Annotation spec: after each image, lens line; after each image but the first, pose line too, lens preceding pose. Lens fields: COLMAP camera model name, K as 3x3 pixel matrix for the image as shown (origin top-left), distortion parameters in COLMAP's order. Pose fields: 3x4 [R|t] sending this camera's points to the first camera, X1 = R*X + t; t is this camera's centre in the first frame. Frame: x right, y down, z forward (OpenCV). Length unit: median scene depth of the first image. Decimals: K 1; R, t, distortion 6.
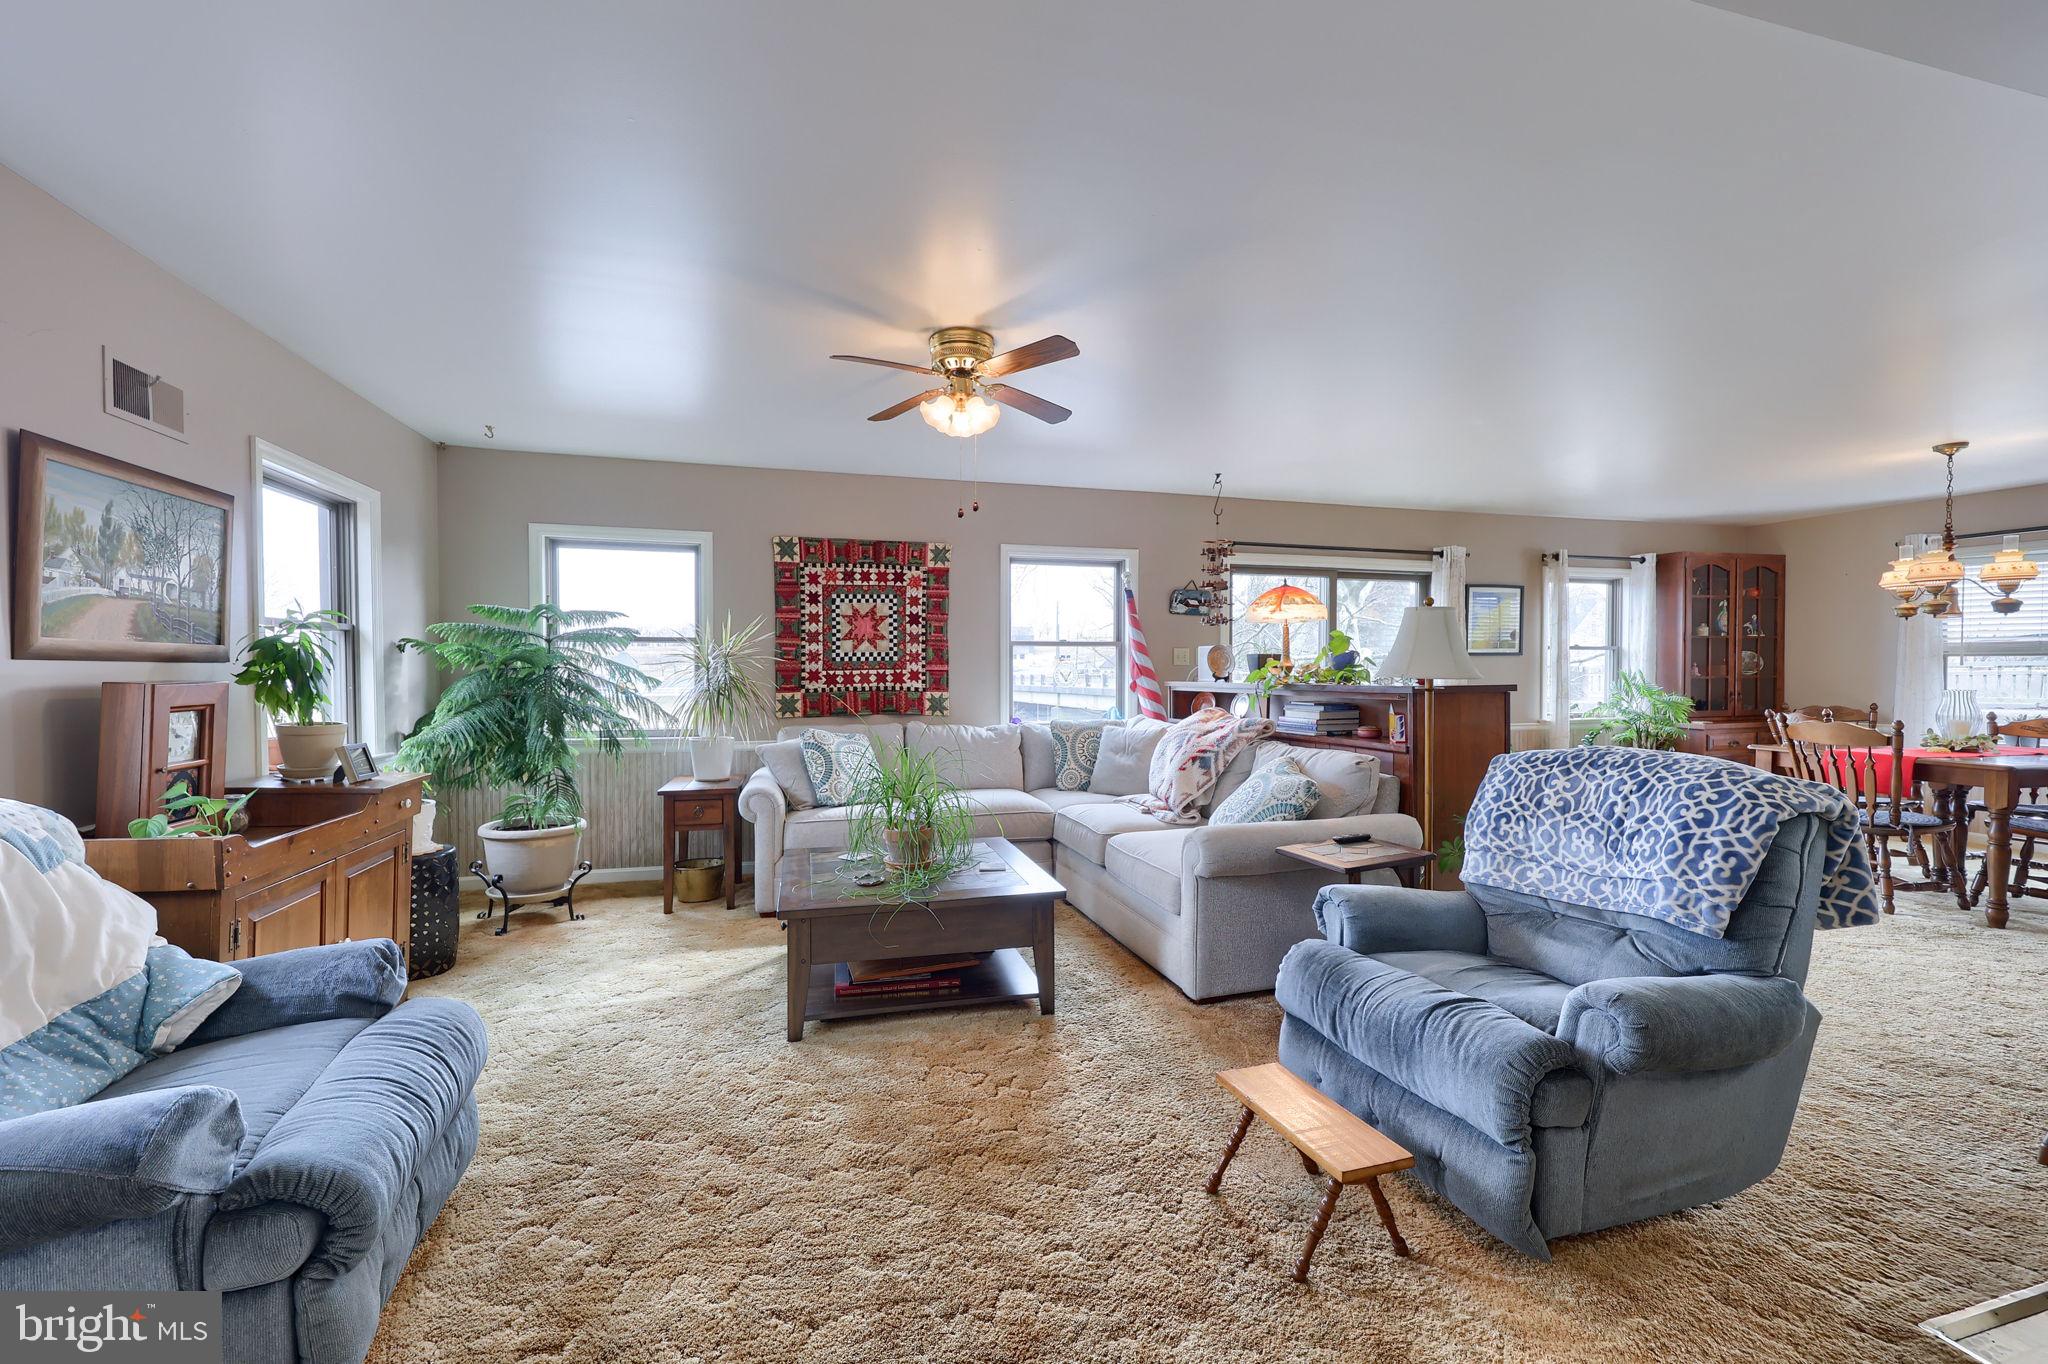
lens RADIAL K [[836.7, 0, 986.5], [0, 836.7, 682.8], [0, 0, 1]] dist [0.001449, 0.000293]
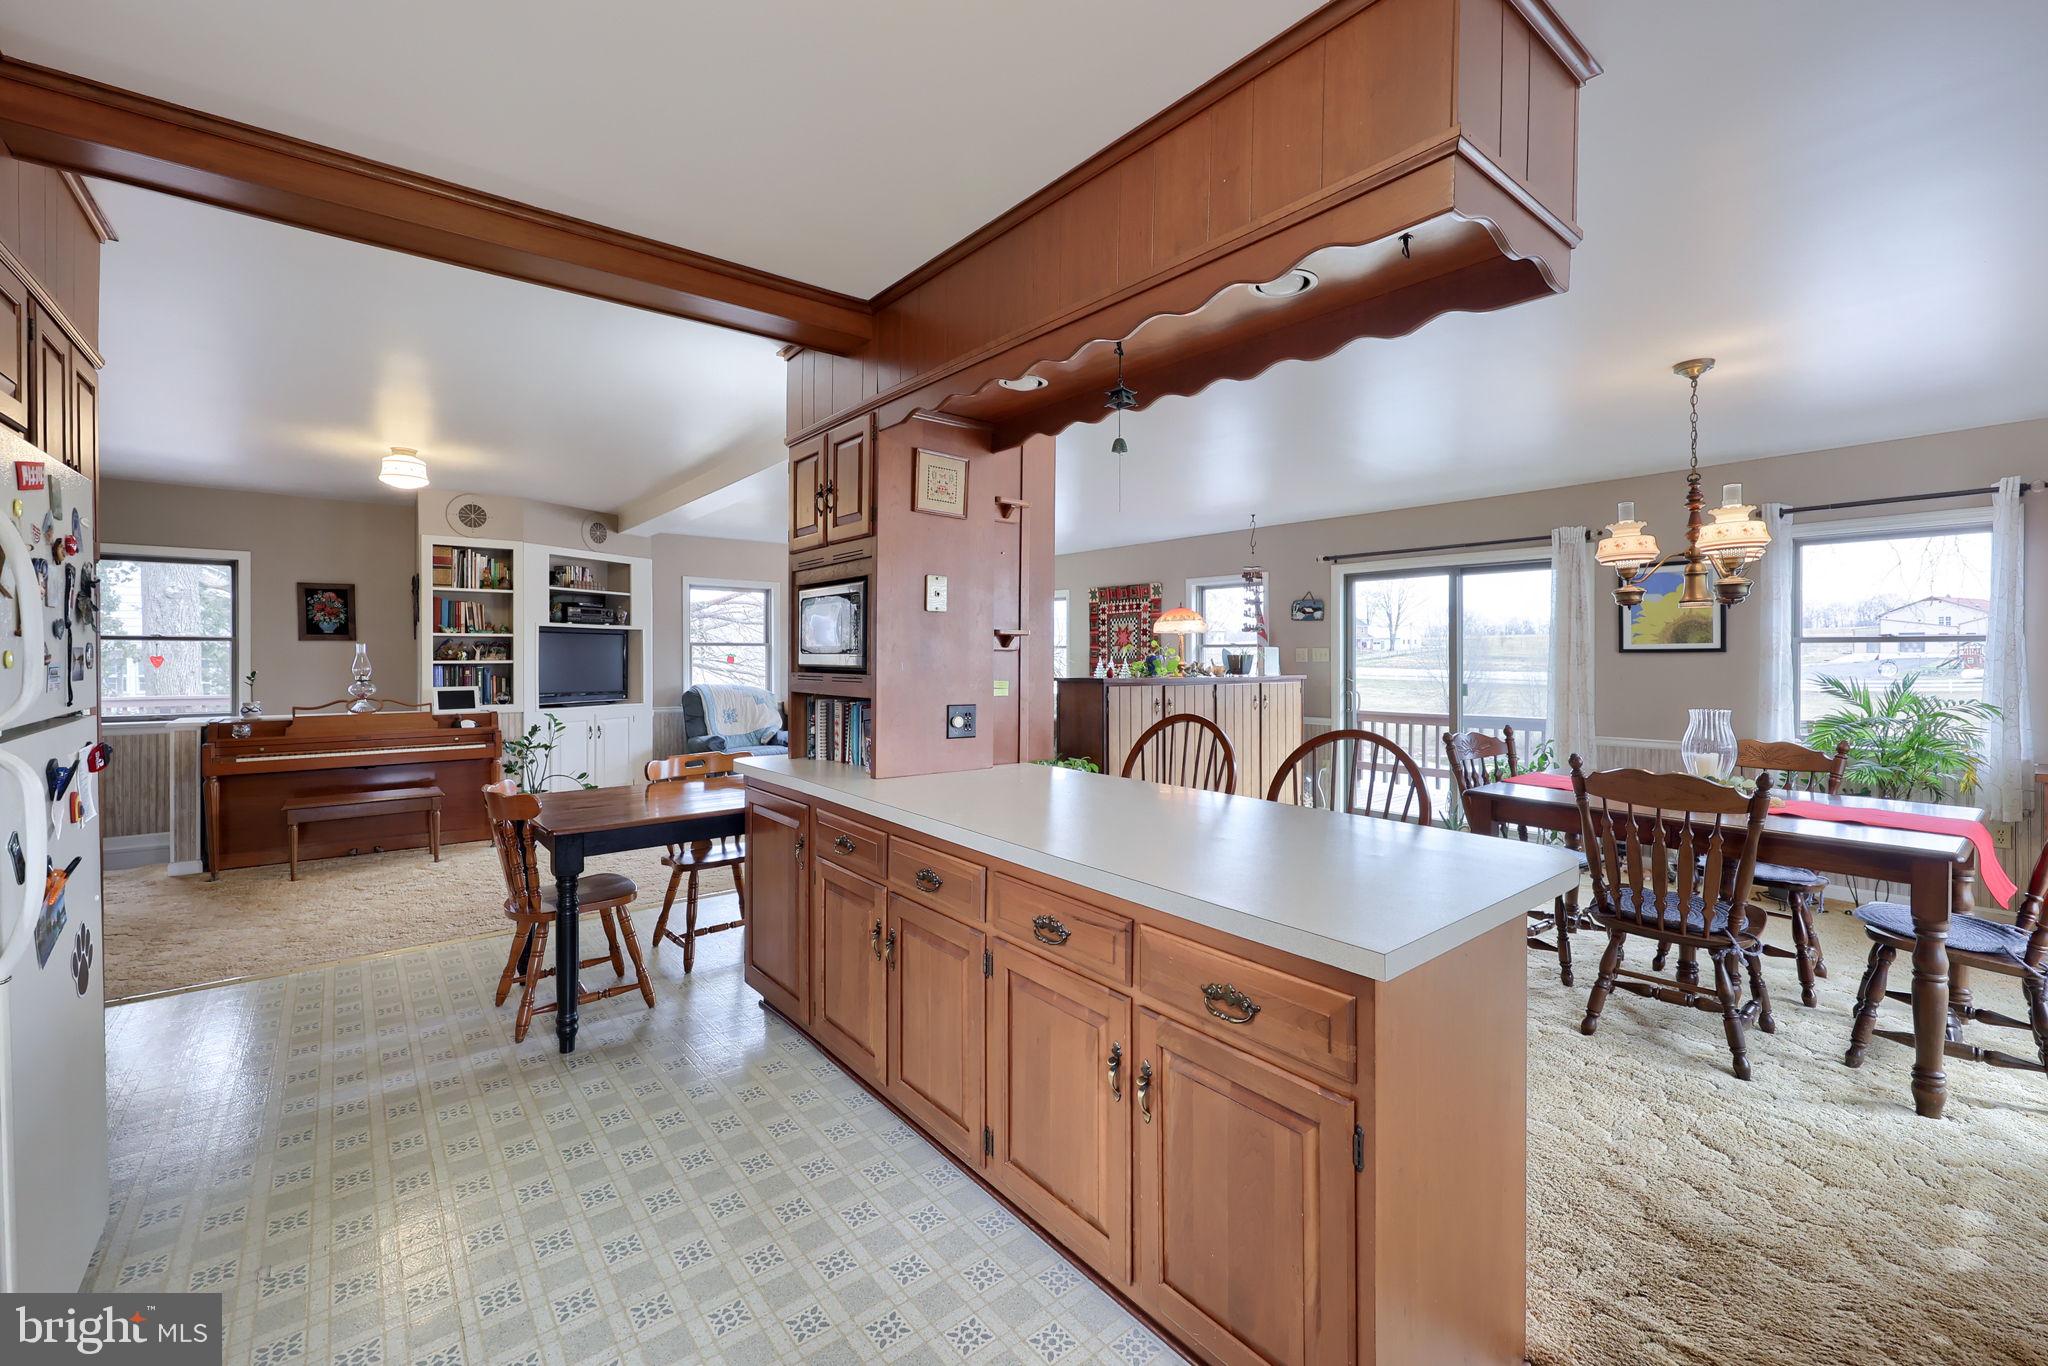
lens RADIAL K [[825.6, 0, 1029.7], [0, 825.6, 645.7], [0, 0, 1]] dist [0.000653, -0.000015]
pose [[0.396691, -0.008769, -0.917910, 1.110255], [-0.013778, 0.999785, -0.015506, -0.019862], [0.917849, 0.018798, 0.396484, 0.155328]]
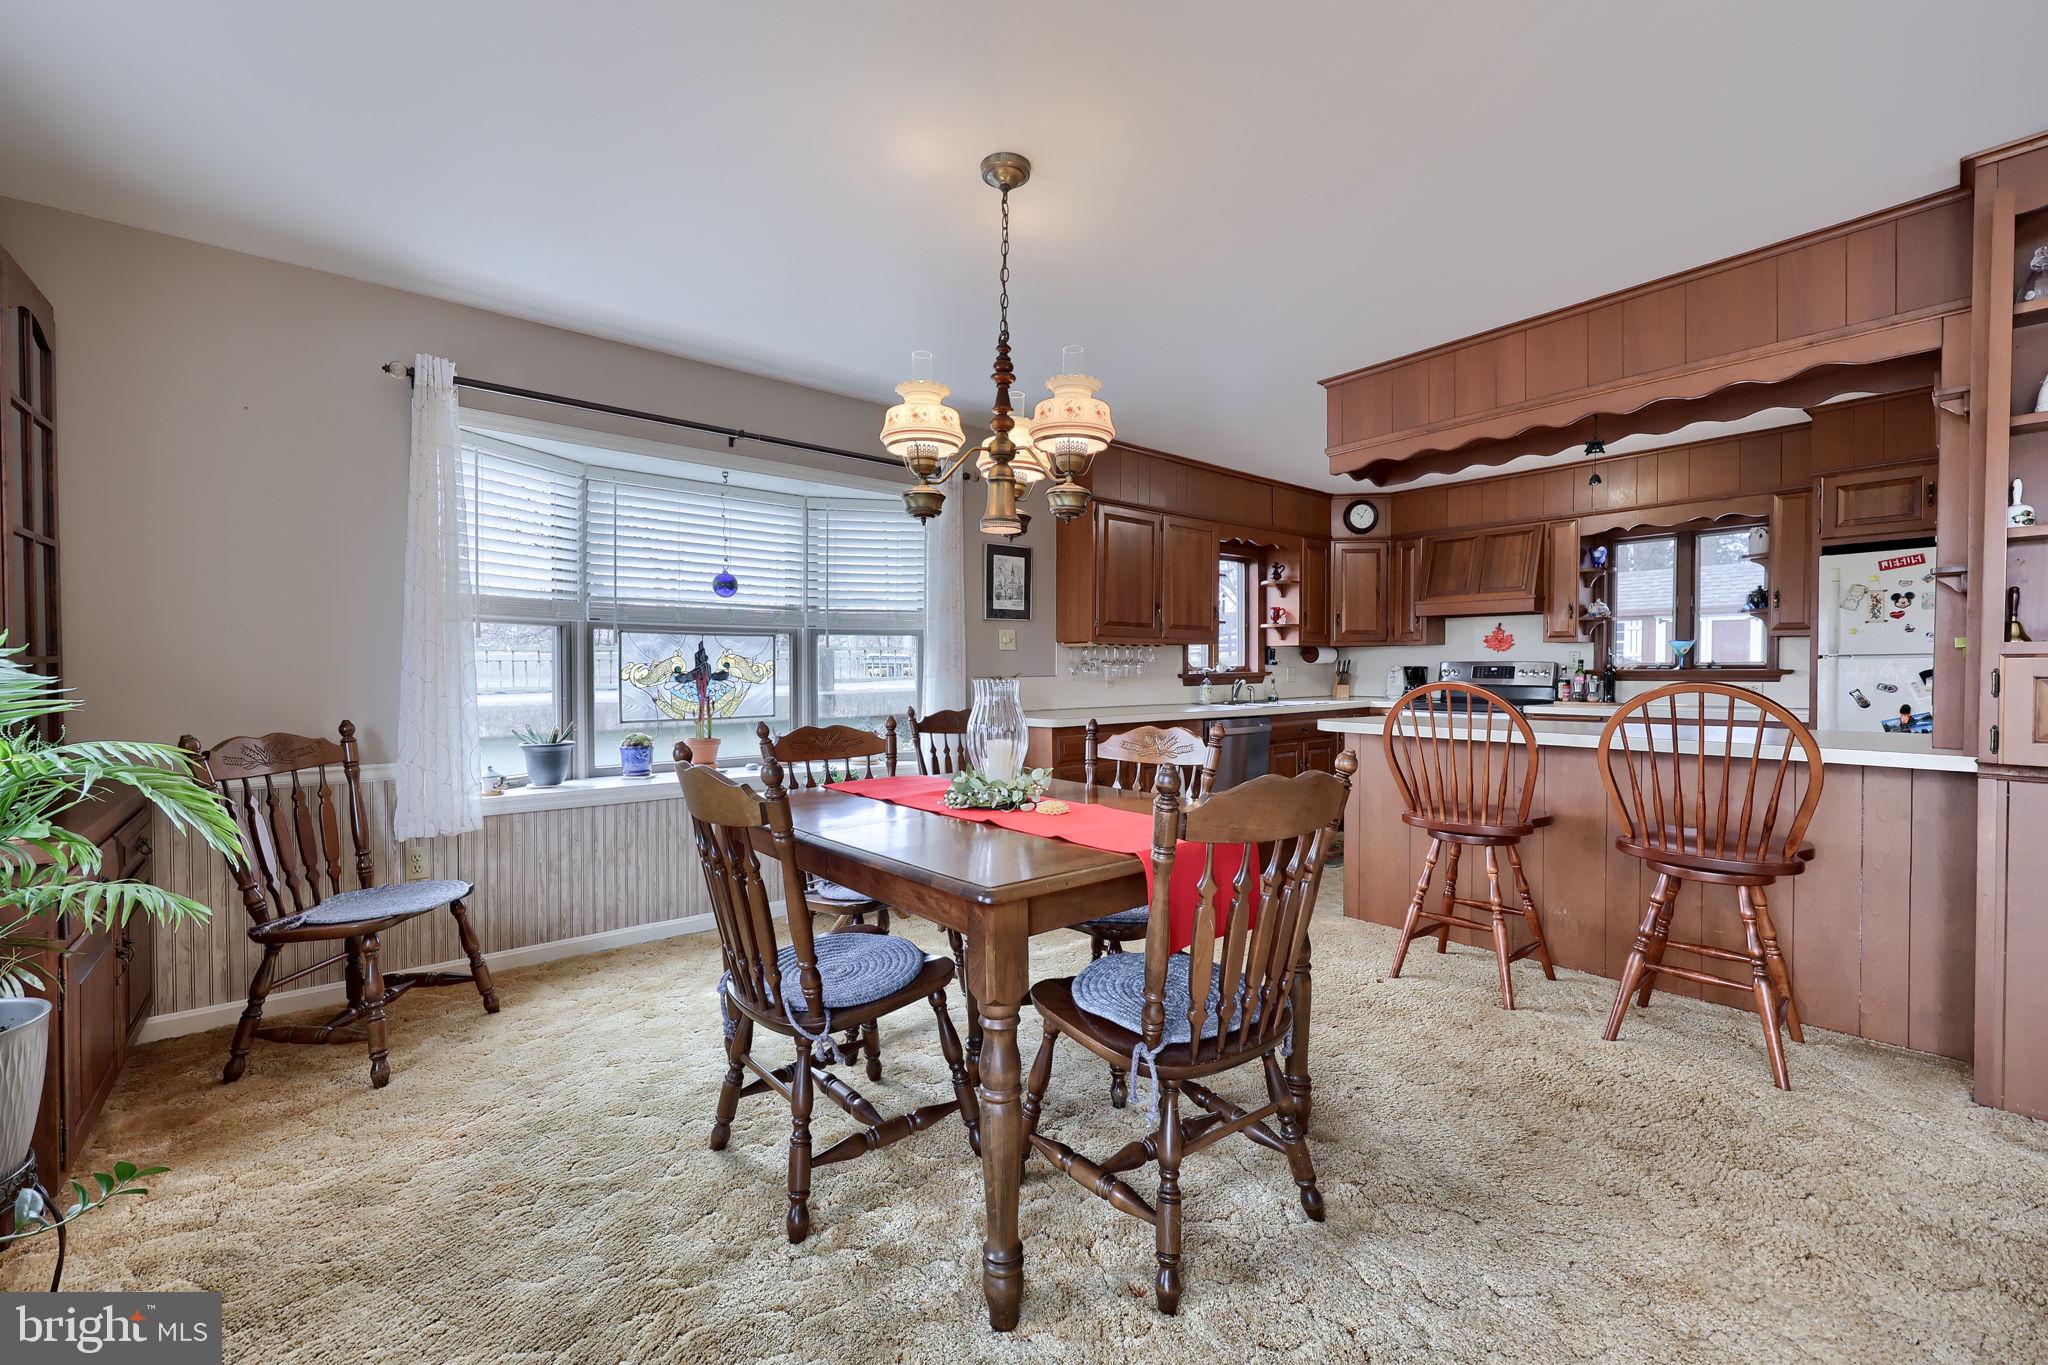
lens RADIAL K [[836.7, 0, 986.5], [0, 836.7, 683.3], [0, 0, 1]] dist [0.001449, 0.000293]
pose [[-0.417065, -0.016960, 0.908719, 0.510864], [0.015298, 0.999553, 0.025677, -0.000885], [-0.908748, 0.024610, -0.416619, 0.854012]]
